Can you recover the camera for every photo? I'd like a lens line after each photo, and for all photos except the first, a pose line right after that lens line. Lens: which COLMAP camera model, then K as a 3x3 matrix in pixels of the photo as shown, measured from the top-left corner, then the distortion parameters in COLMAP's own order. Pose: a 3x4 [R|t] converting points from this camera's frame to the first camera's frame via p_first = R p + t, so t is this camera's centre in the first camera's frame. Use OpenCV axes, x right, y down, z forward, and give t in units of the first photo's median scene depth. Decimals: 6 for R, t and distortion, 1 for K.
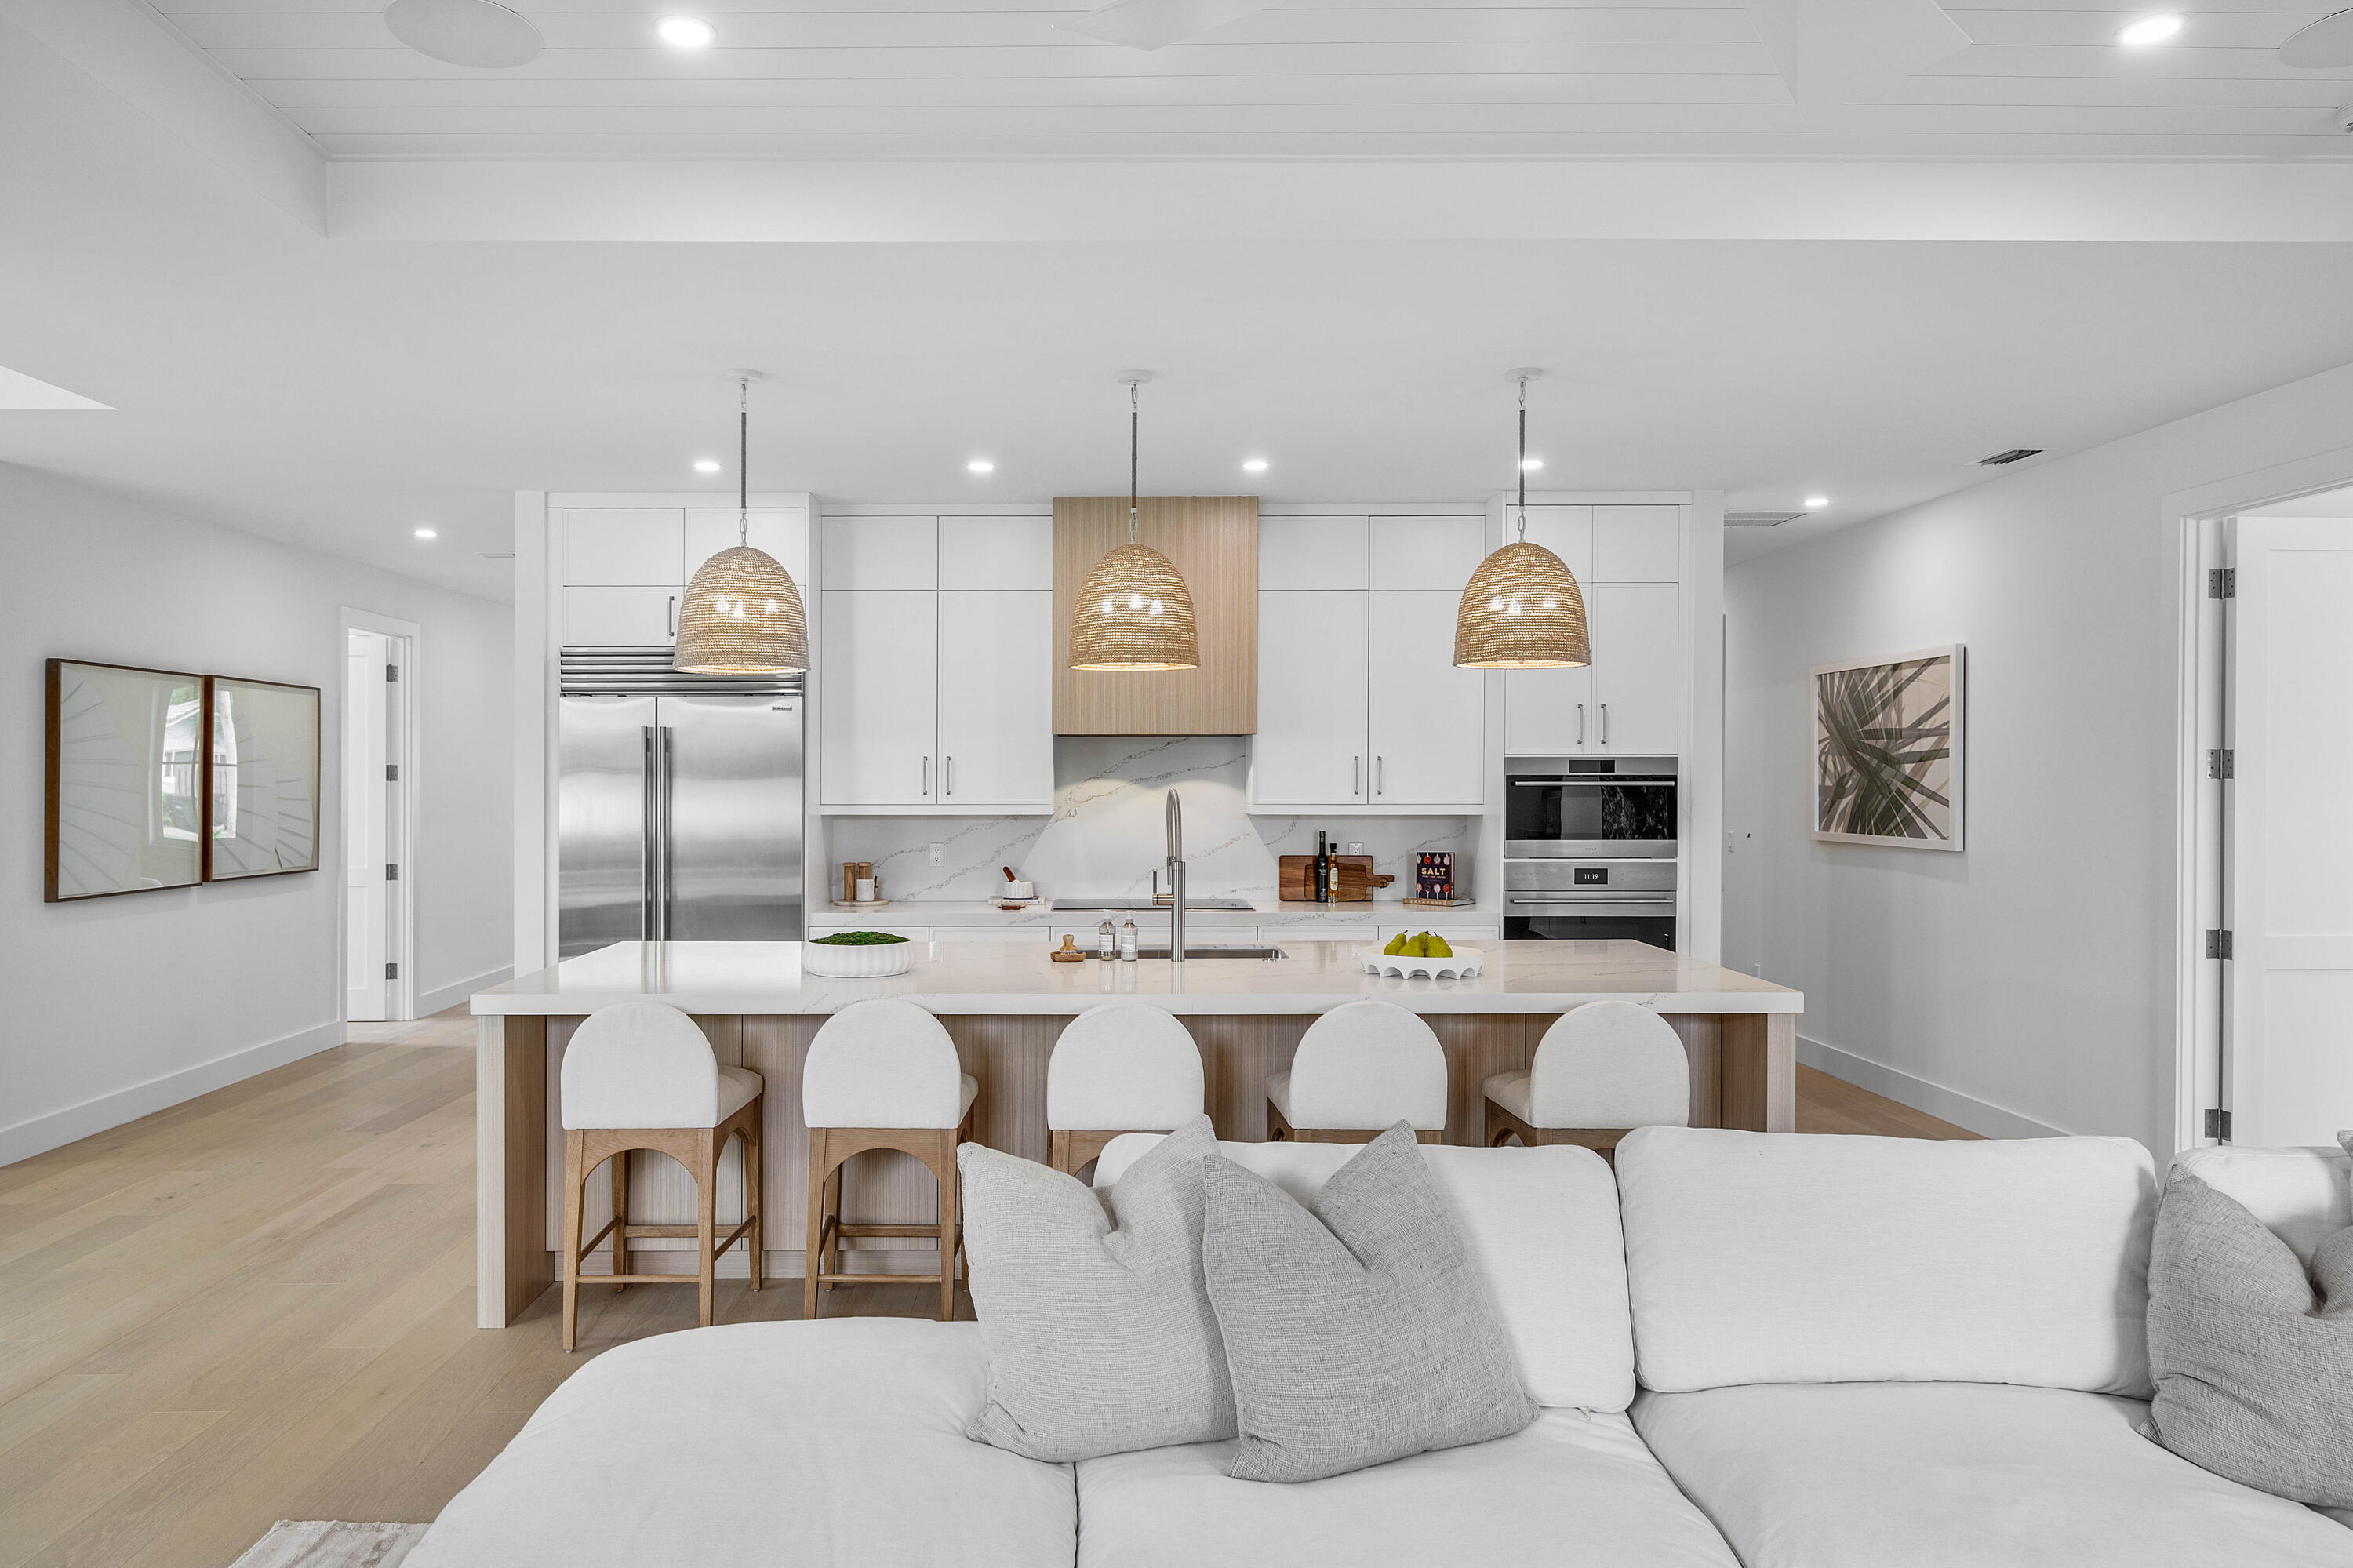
lens RADIAL K [[1494.5, 0, 1120.4], [0, 1494.5, 776.7], [0, 0, 1]] dist [0.005567, 0.000890]
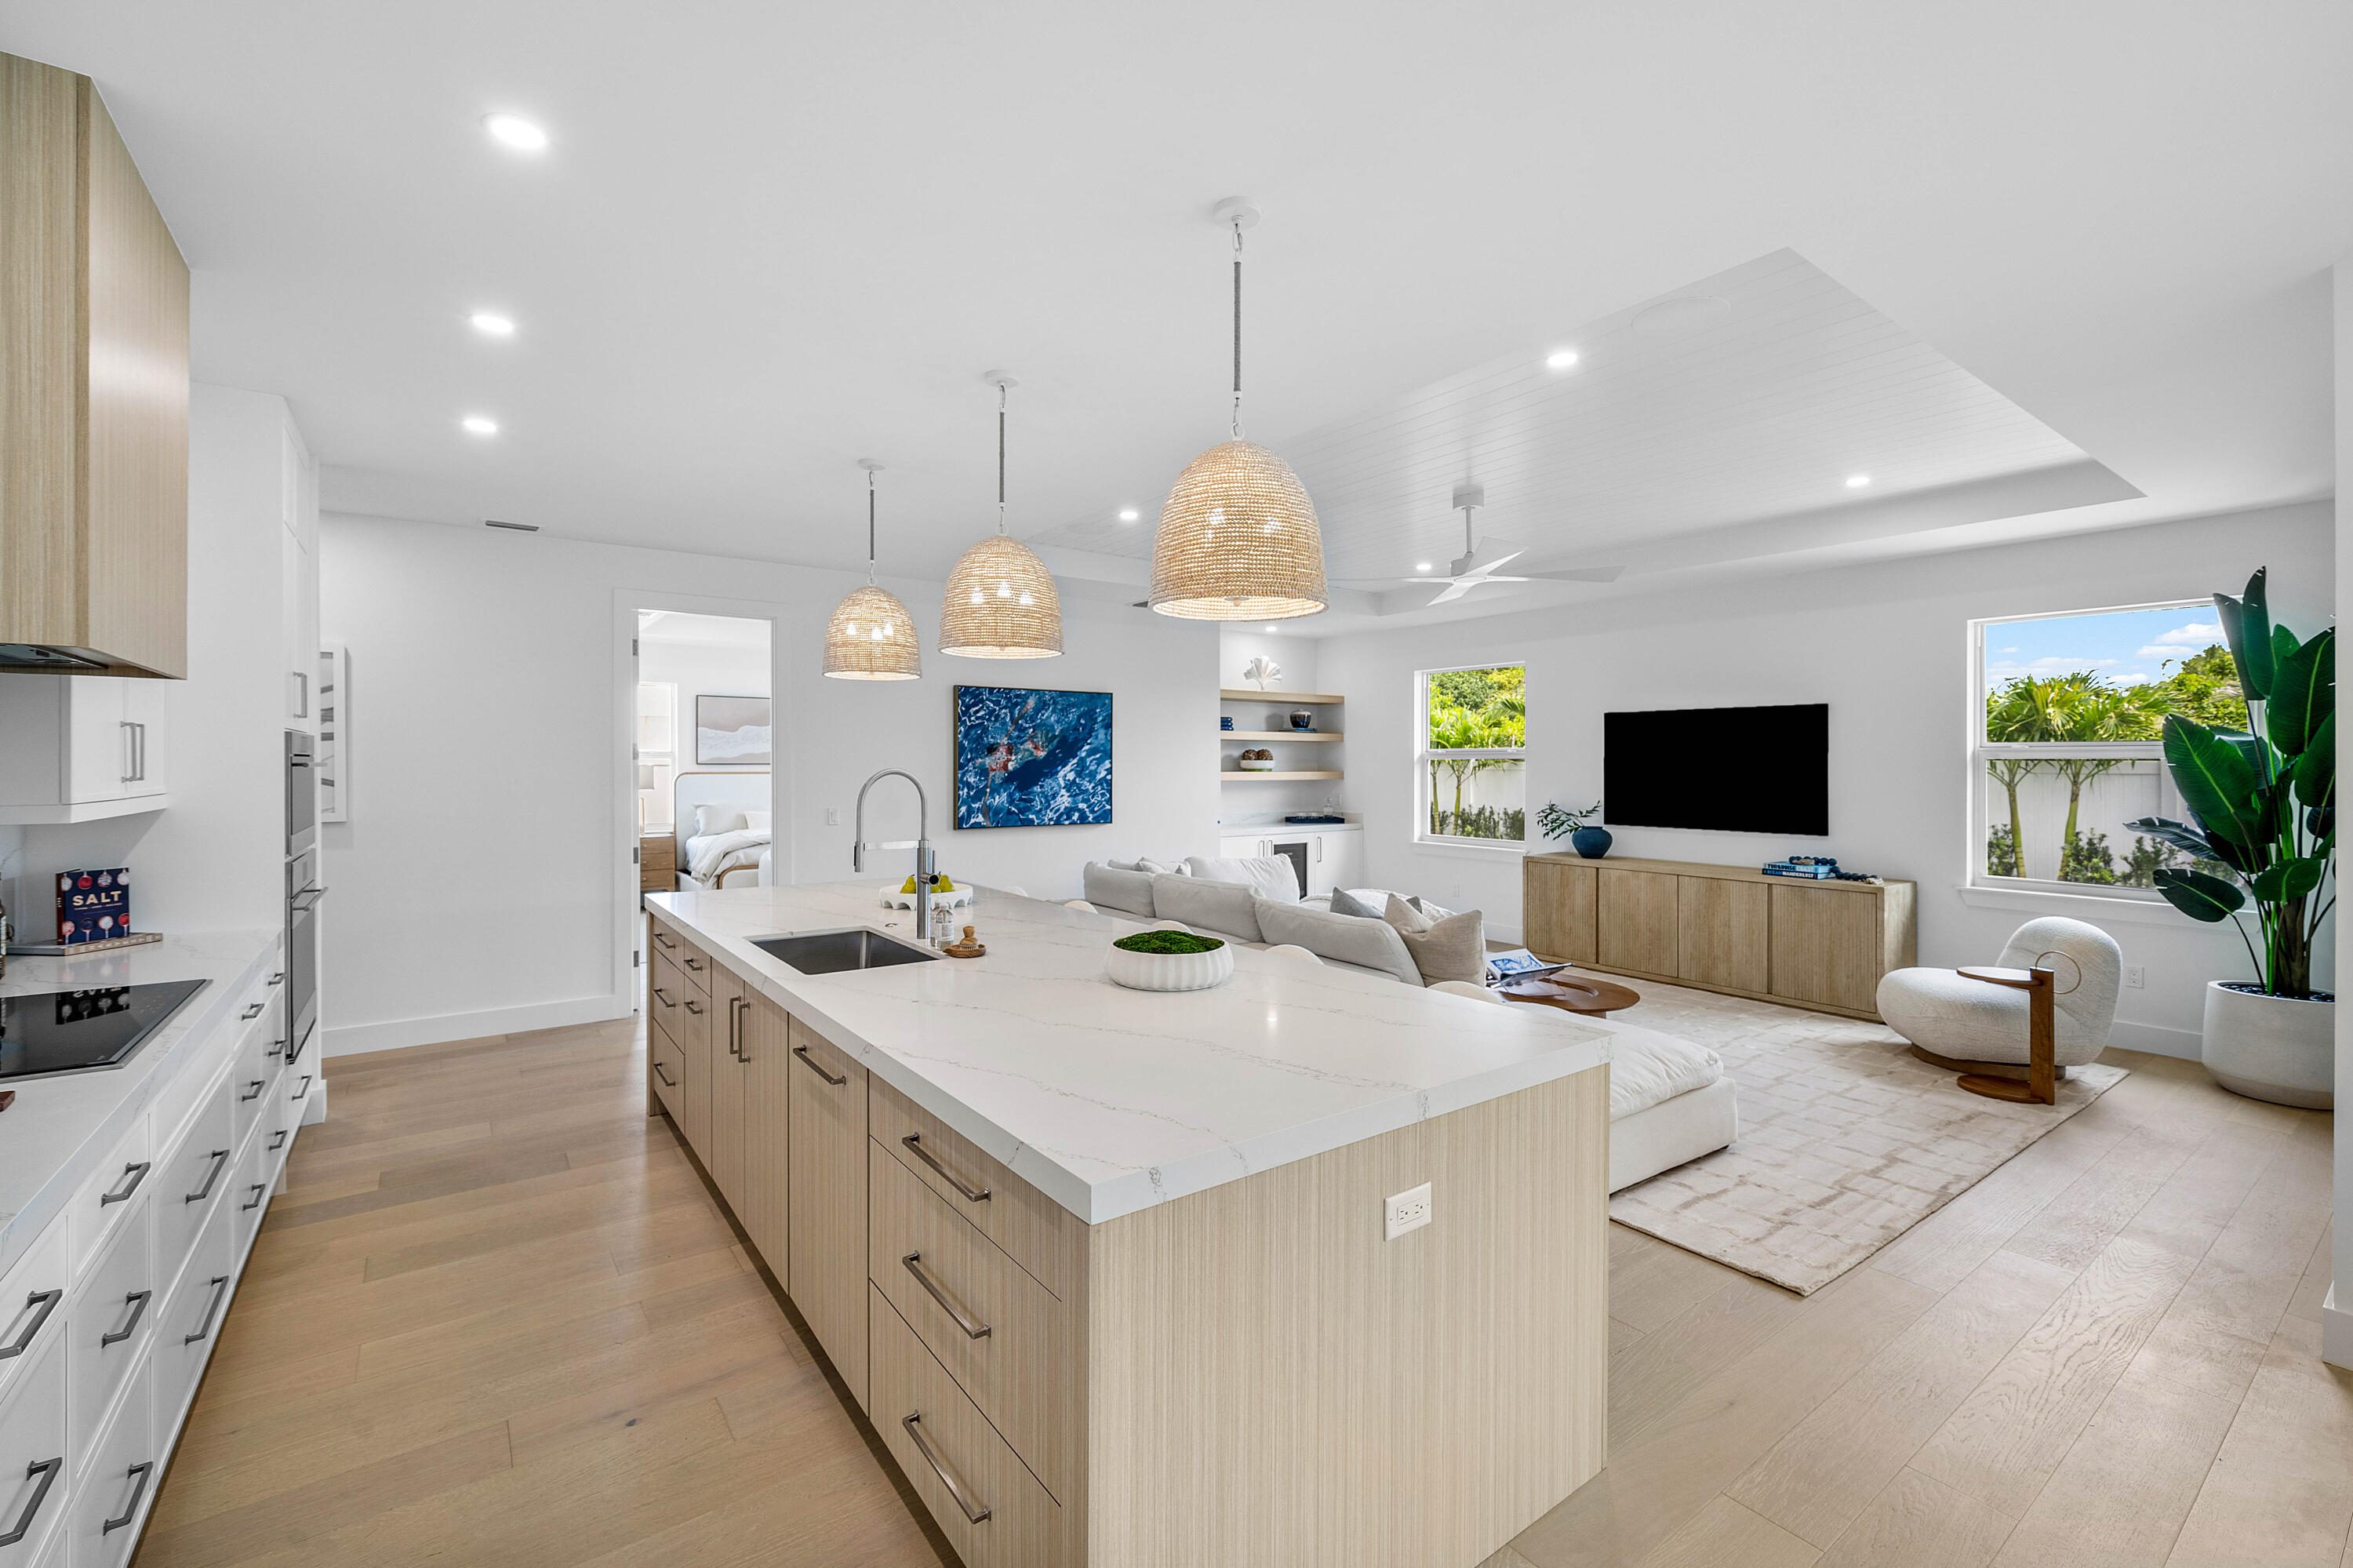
lens RADIAL K [[1003.4, 0, 1163.4], [0, 1003.4, 759.5], [0, 0, 1]] dist [0.000474, 0.000246]
pose [[-0.574948, 0.002921, 0.818185, -0.432302], [0.000266, 0.999994, -0.003383, 0.003724], [-0.818190, -0.001727, -0.574945, 0.885441]]
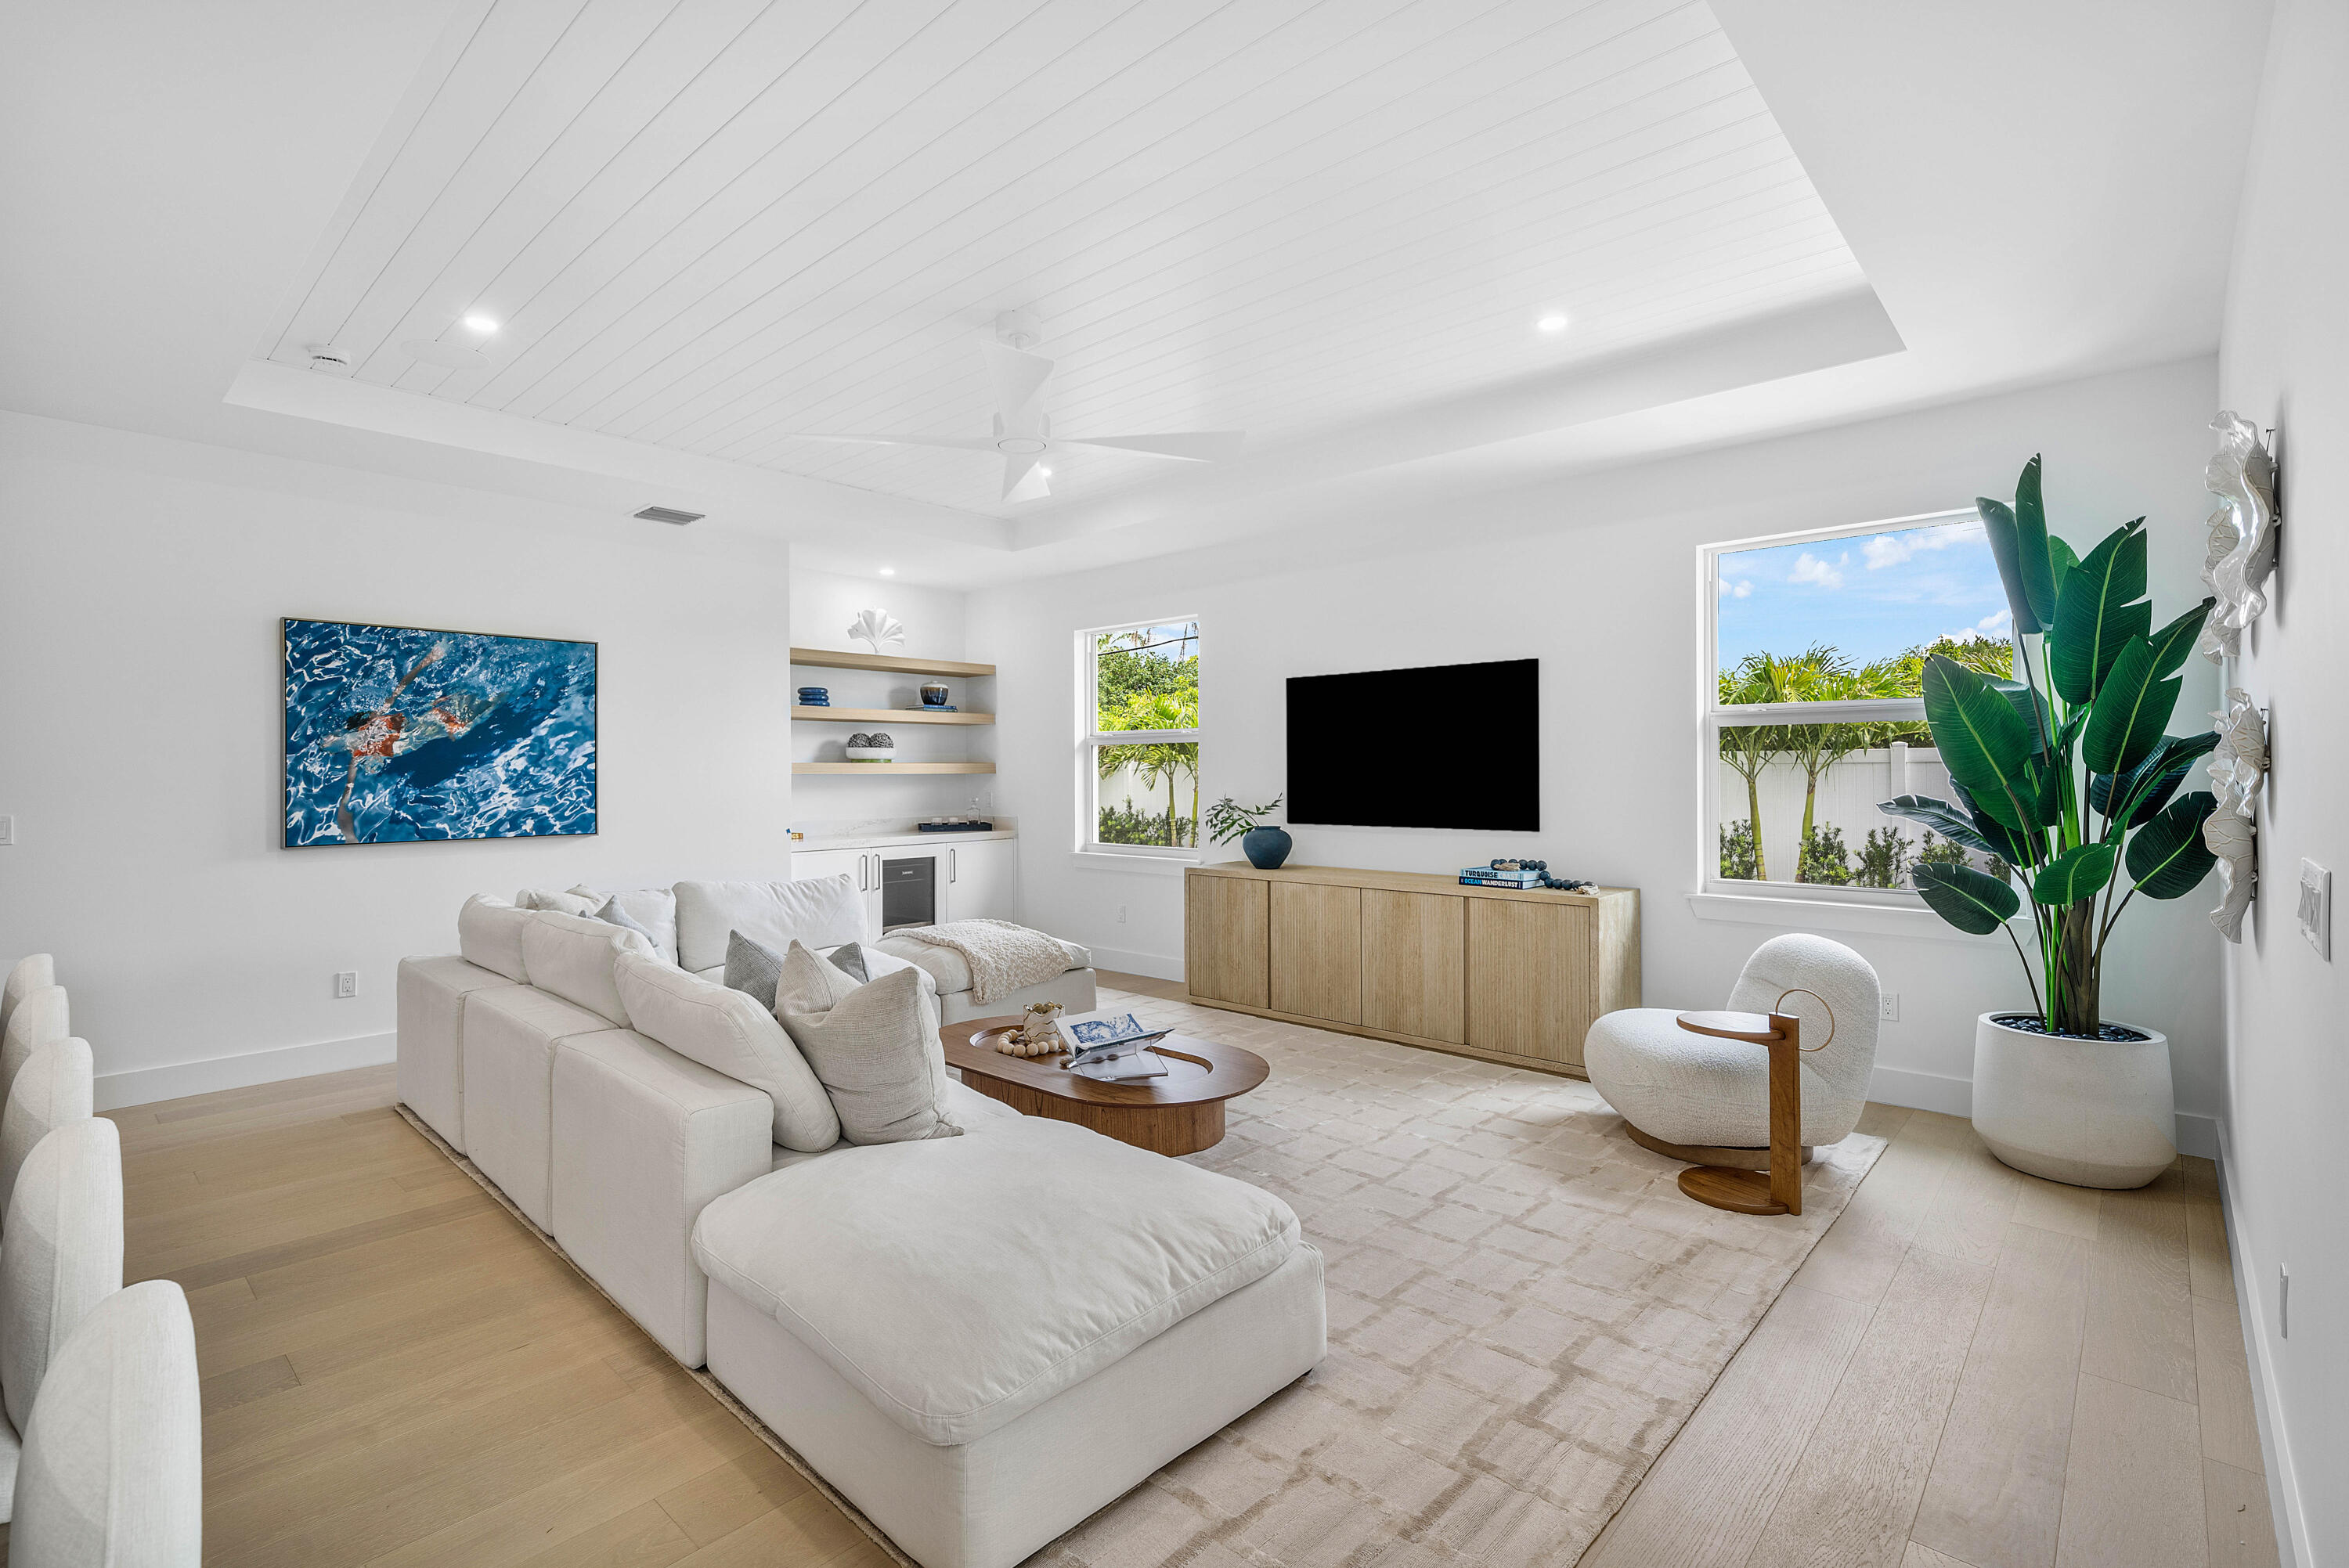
lens RADIAL K [[1078.7, 0, 1166.6], [0, 1078.7, 767.1], [0, 0, 1]] dist [0.000836, 0.001187]
pose [[-0.727755, 0.008787, 0.685781, -0.357352], [0.007469, 0.999960, -0.004886, 0.027574], [-0.685797, 0.001566, -0.727791, 0.582901]]
